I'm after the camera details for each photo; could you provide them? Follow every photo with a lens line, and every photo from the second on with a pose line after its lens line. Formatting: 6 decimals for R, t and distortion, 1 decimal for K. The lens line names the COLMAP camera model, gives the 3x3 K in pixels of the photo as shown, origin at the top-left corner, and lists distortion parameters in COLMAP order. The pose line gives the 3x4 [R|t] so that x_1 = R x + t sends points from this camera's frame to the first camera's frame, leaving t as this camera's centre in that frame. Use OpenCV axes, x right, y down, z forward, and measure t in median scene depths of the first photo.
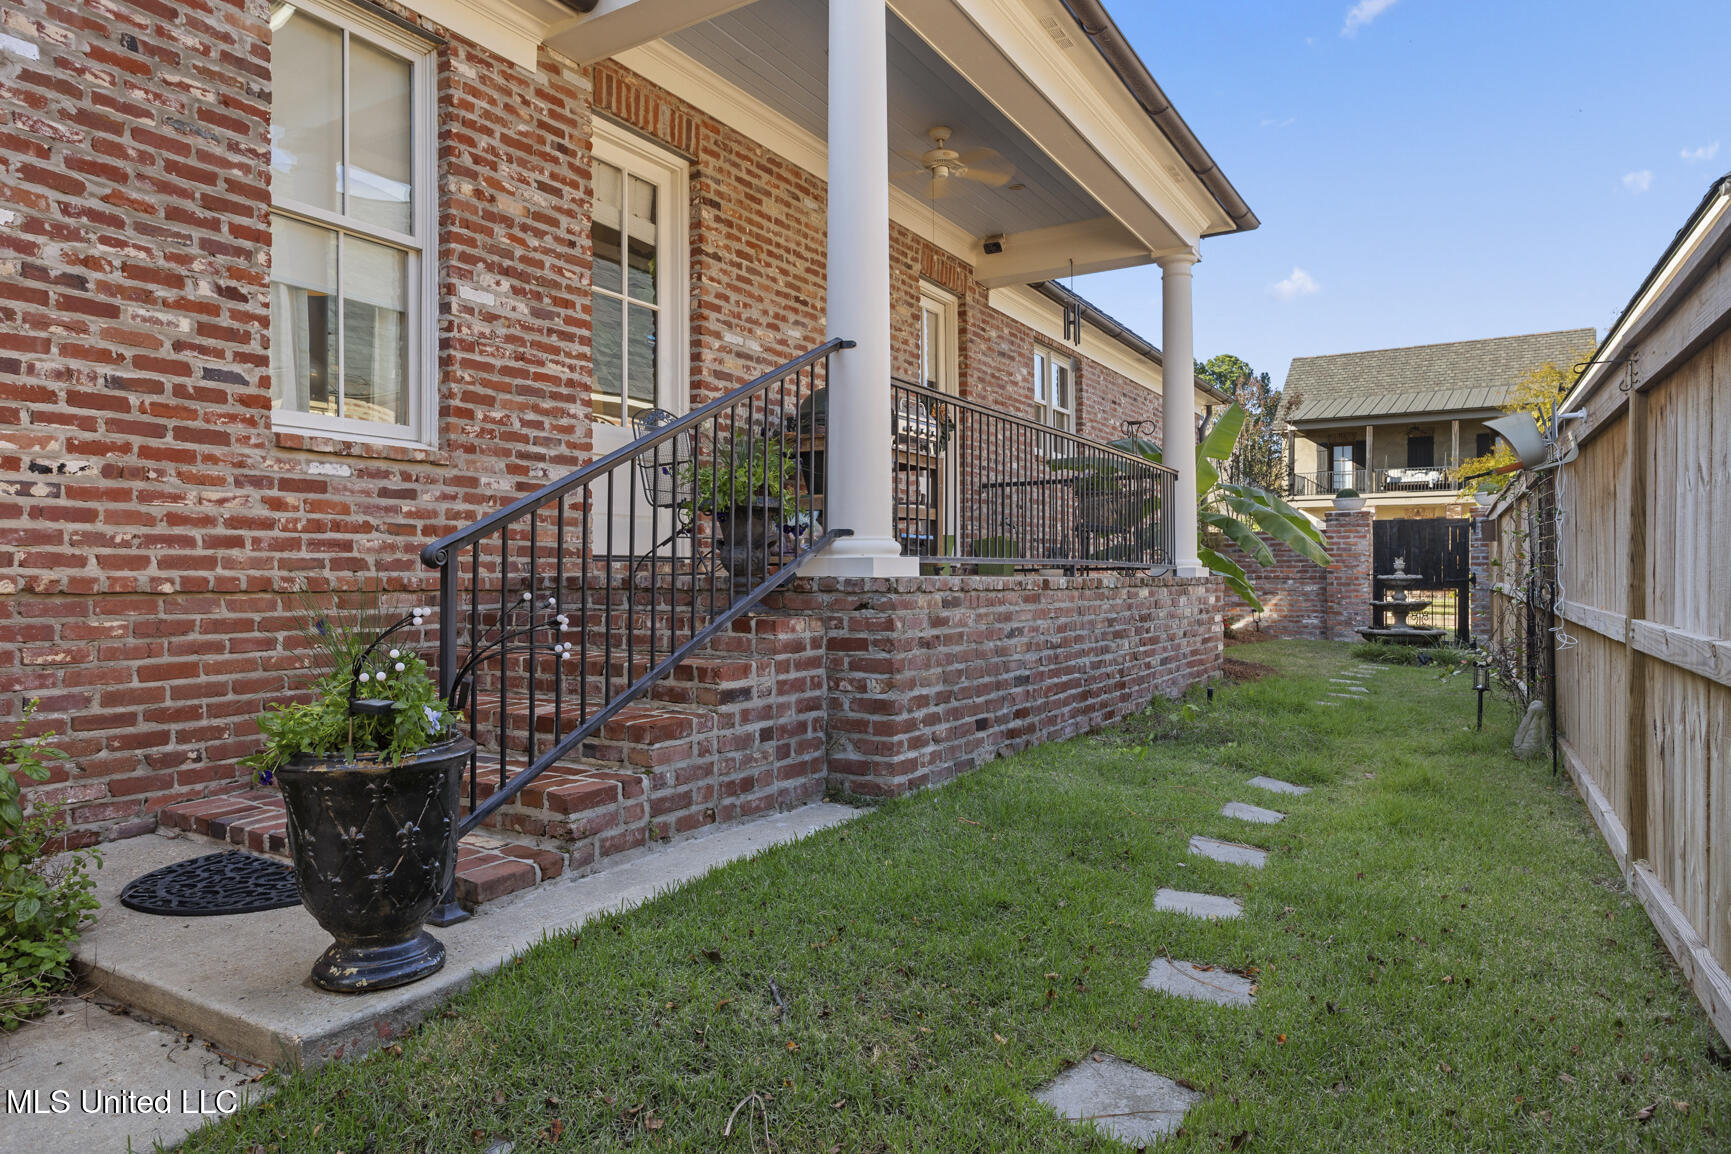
lens RADIAL K [[1088.8, 0, 855.1], [0, 1088.8, 585.7], [0, 0, 1]] dist [-0.001341, -0.000226]
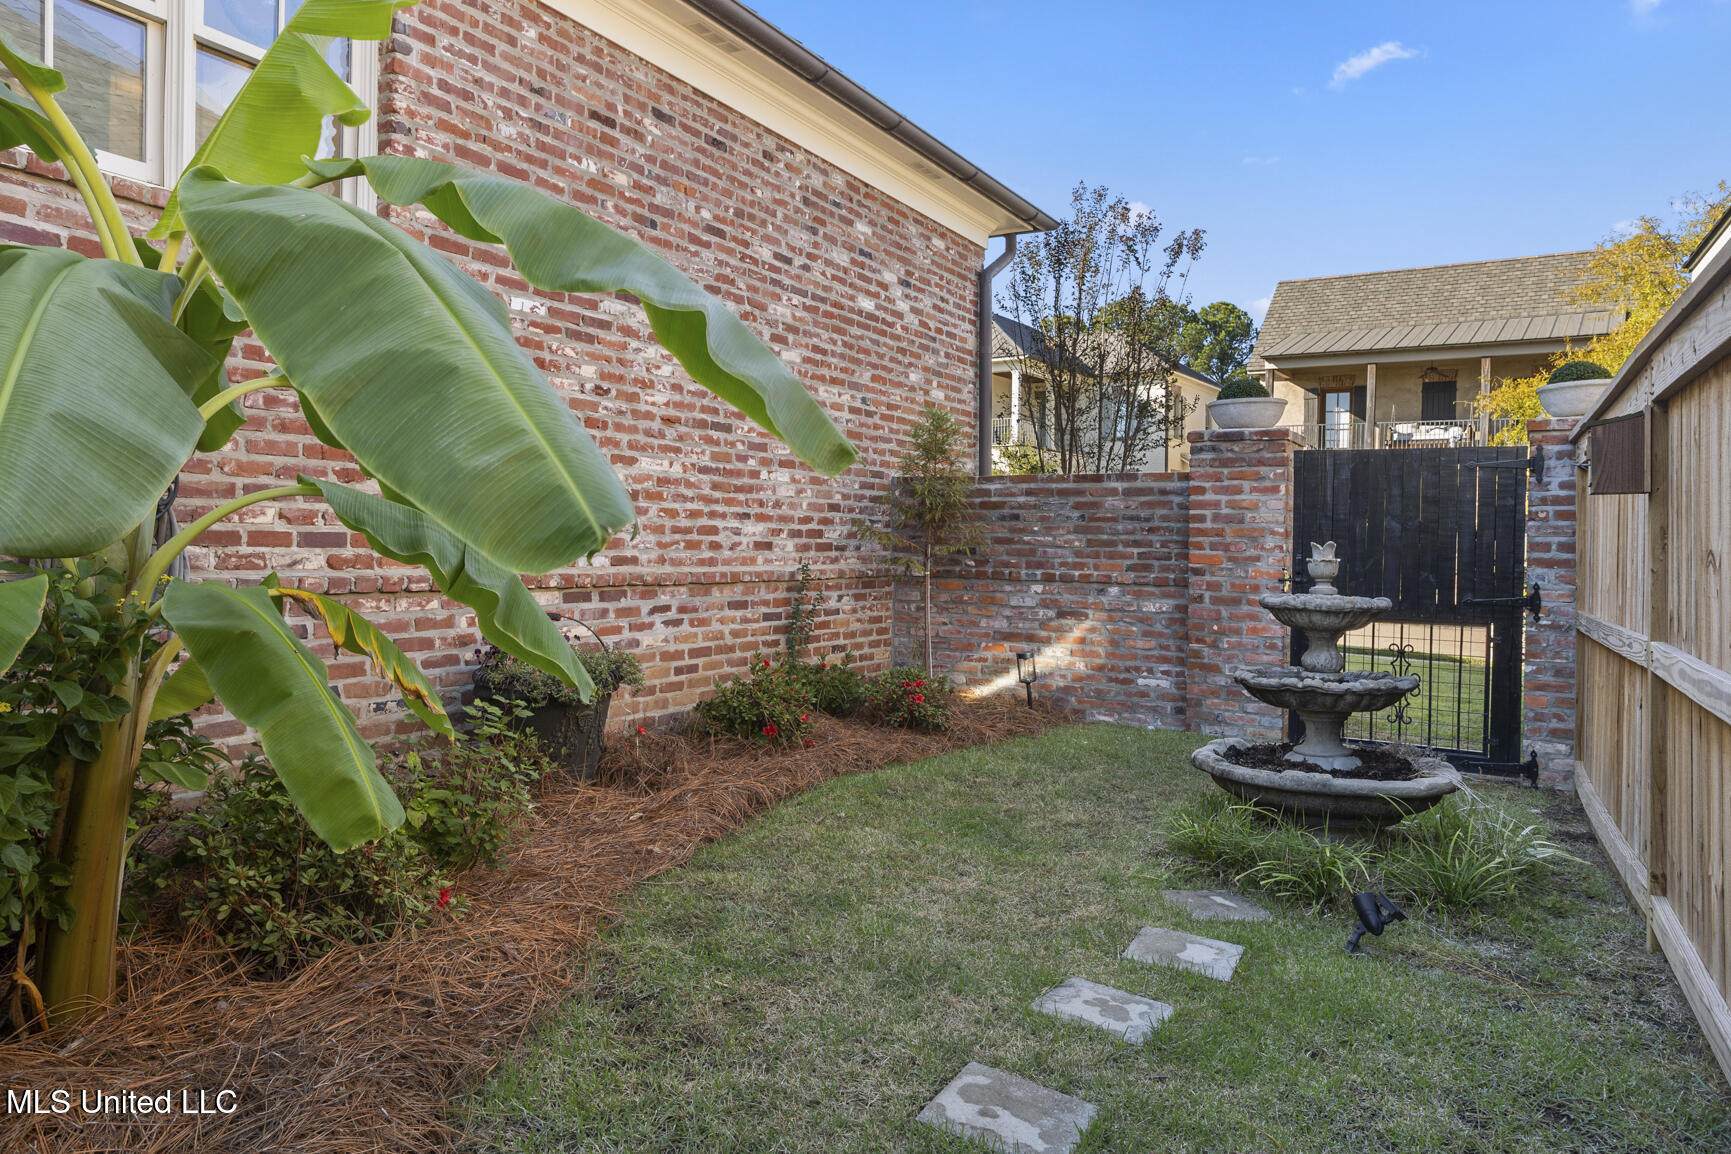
lens RADIAL K [[1088.8, 0, 875.8], [0, 1088.8, 559.4], [0, 0, 1]] dist [-0.001341, -0.000226]
pose [[0.999769, 0.021388, -0.002133, 0.135972], [-0.021381, 0.999765, 0.003466, -0.007036], [0.002207, -0.003419, 0.999992, 0.249147]]
